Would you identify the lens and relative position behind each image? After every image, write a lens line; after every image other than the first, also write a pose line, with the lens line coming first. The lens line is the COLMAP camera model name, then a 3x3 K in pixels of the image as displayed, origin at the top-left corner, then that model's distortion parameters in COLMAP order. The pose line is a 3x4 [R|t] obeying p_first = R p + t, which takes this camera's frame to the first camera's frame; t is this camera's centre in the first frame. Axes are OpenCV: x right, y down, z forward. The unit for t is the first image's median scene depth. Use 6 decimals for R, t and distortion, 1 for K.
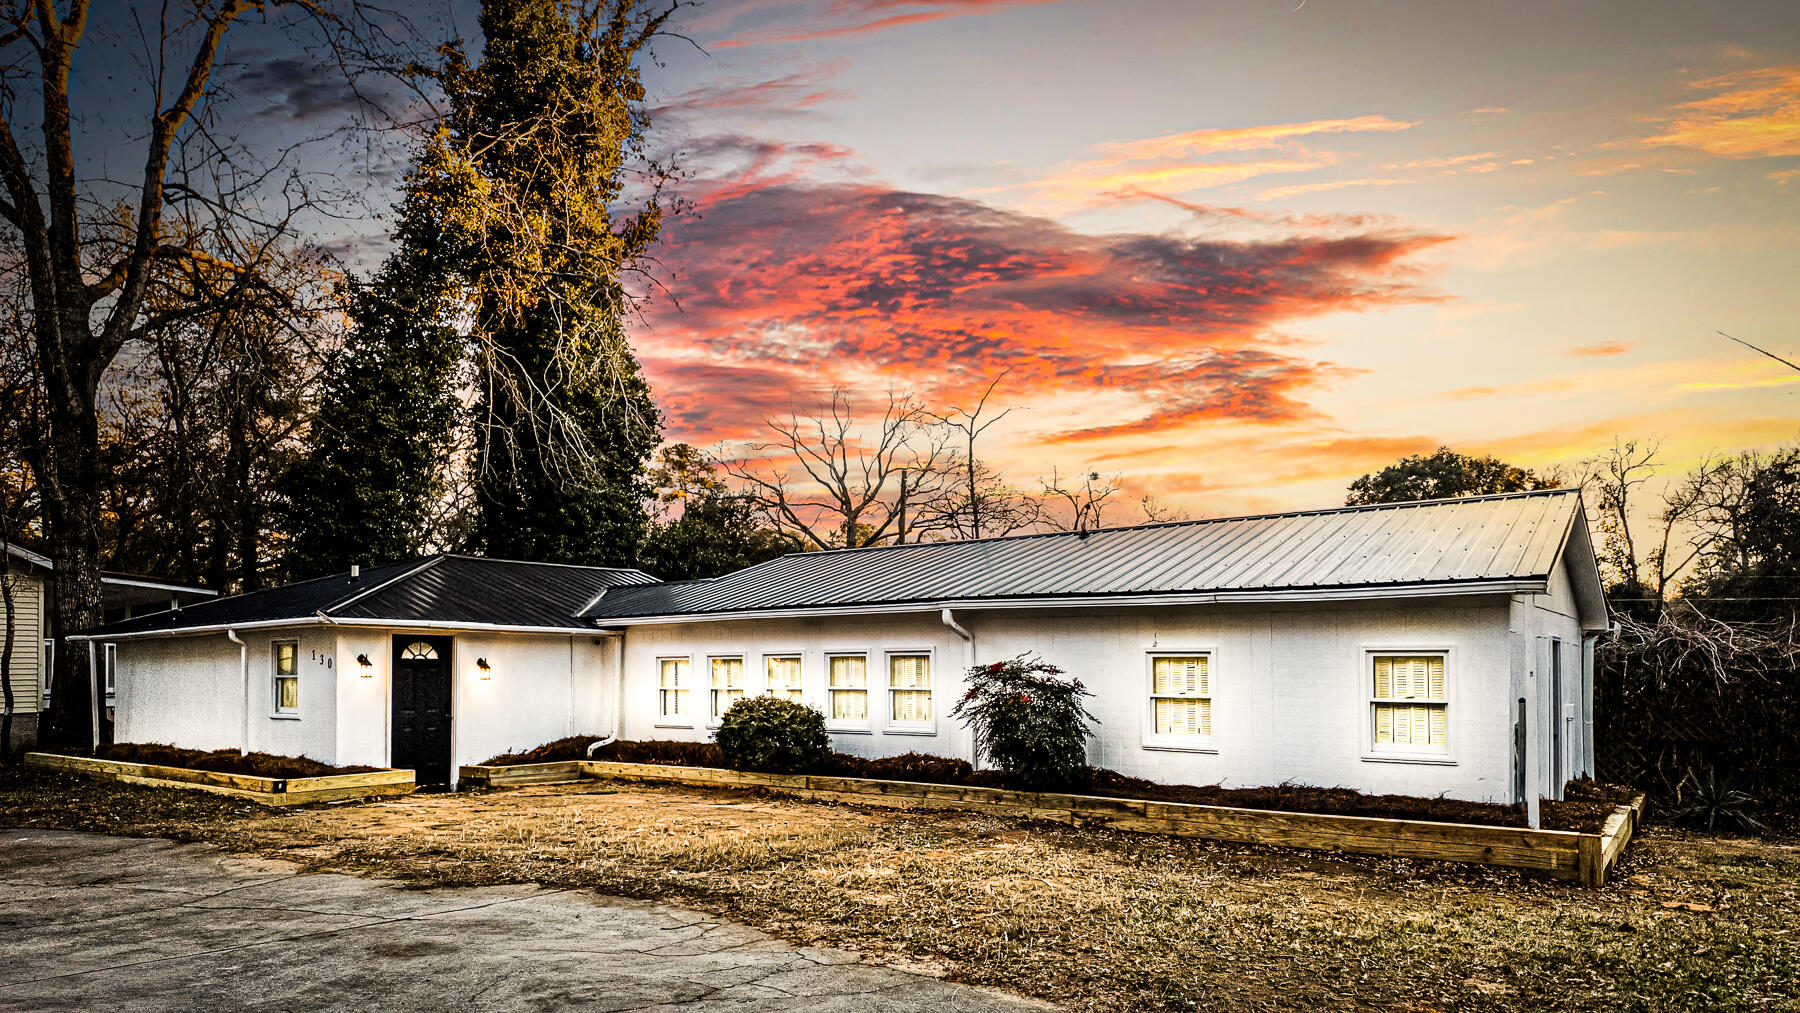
lens RADIAL K [[997.6, 0, 895.4], [0, 997.6, 639.0], [0, 0, 1]] dist [-0.001214, -0.001046]
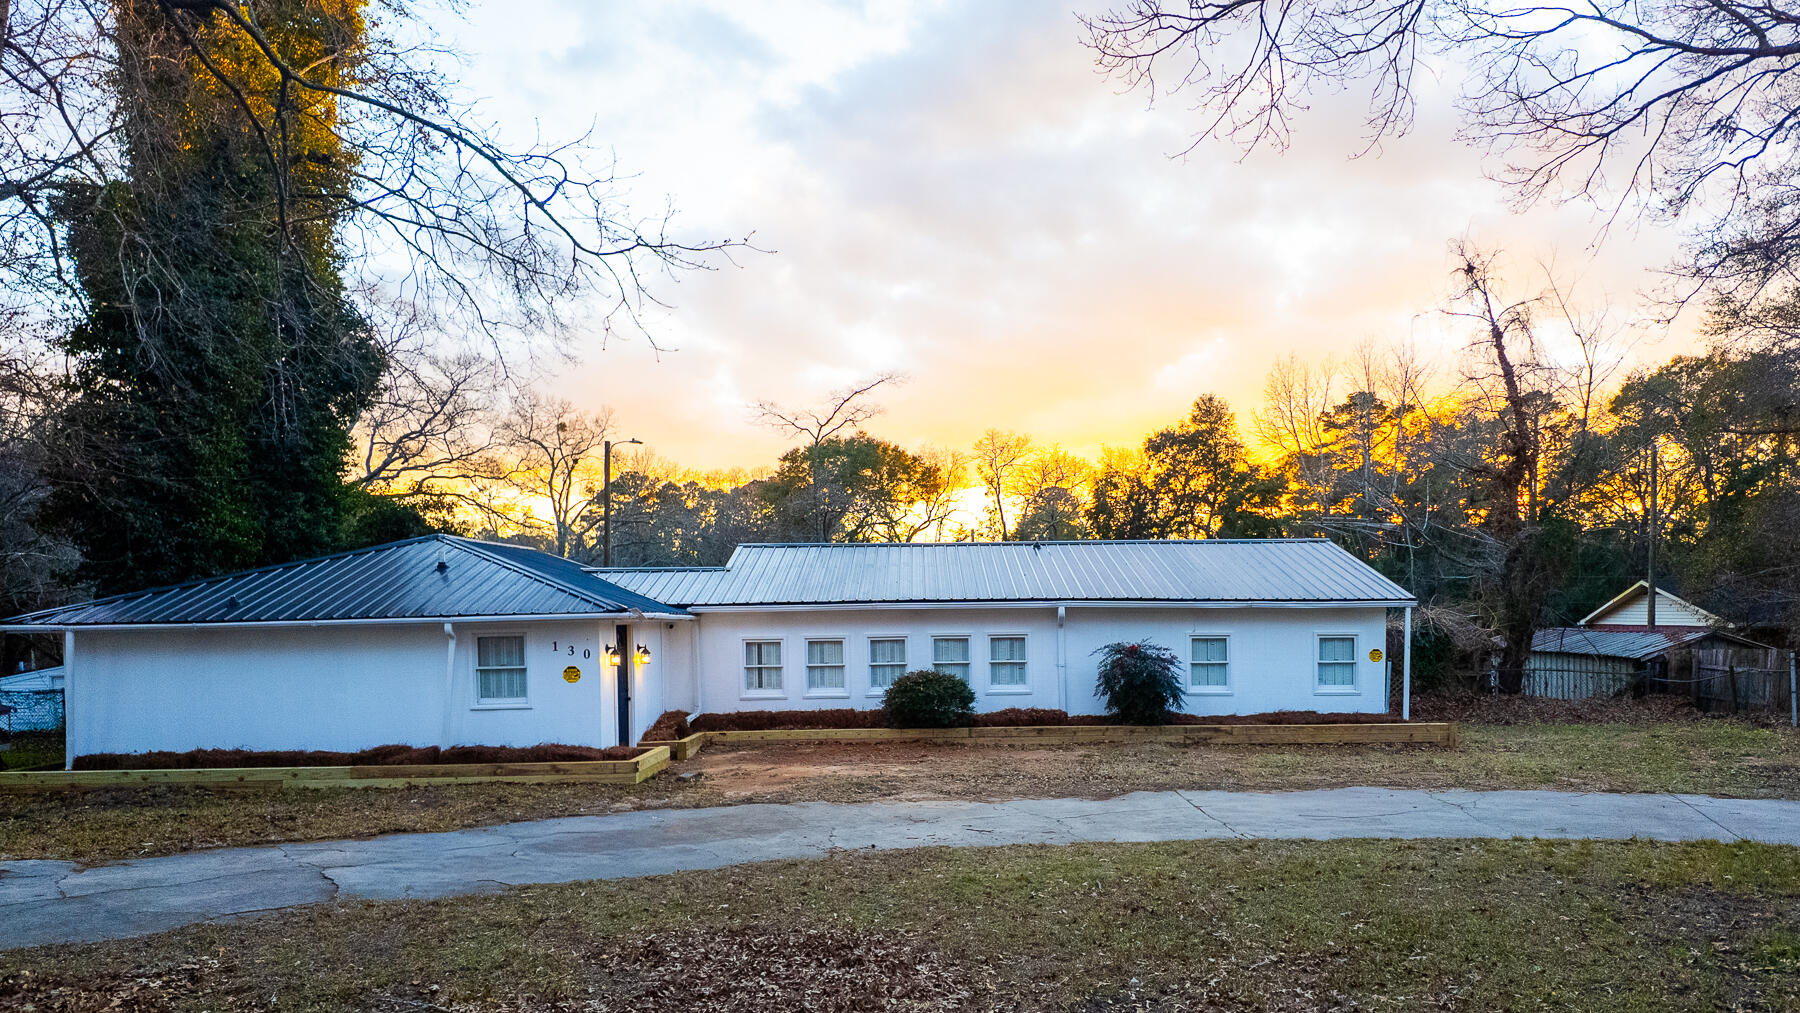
lens RADIAL K [[997.6, 0, 895.4], [0, 997.6, 639.0], [0, 0, 1]] dist [-0.001214, -0.001046]
pose [[0.830866, -0.018343, 0.556171, -0.804836], [-0.009230, 0.998865, 0.046731, -0.040446], [-0.556396, -0.043961, 0.829753, -0.058918]]
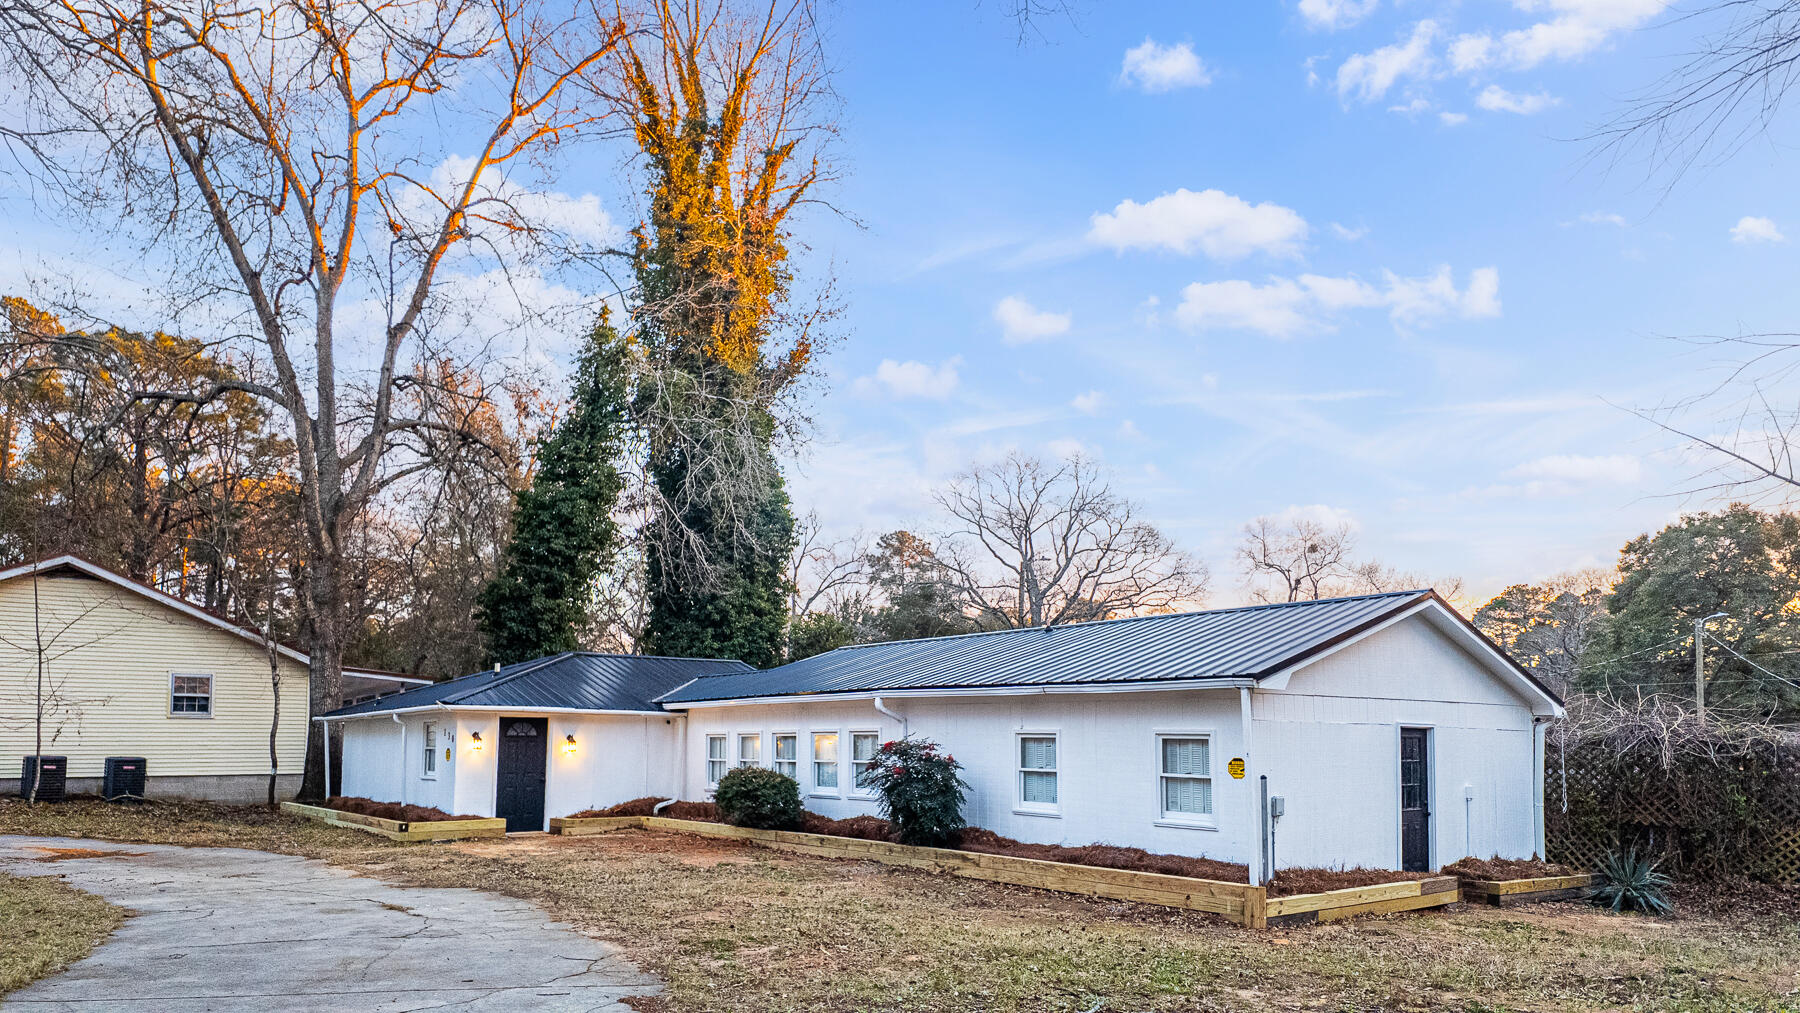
lens RADIAL K [[985.3, 0, 900.7], [0, 985.3, 650.9], [0, 0, 1]] dist [0.018894, -0.000178]
pose [[0.974128, -0.013151, -0.225614, 0.299843], [-0.001603, 0.997878, -0.065089, -0.006873], [0.225991, 0.063767, 0.972040, -0.162362]]
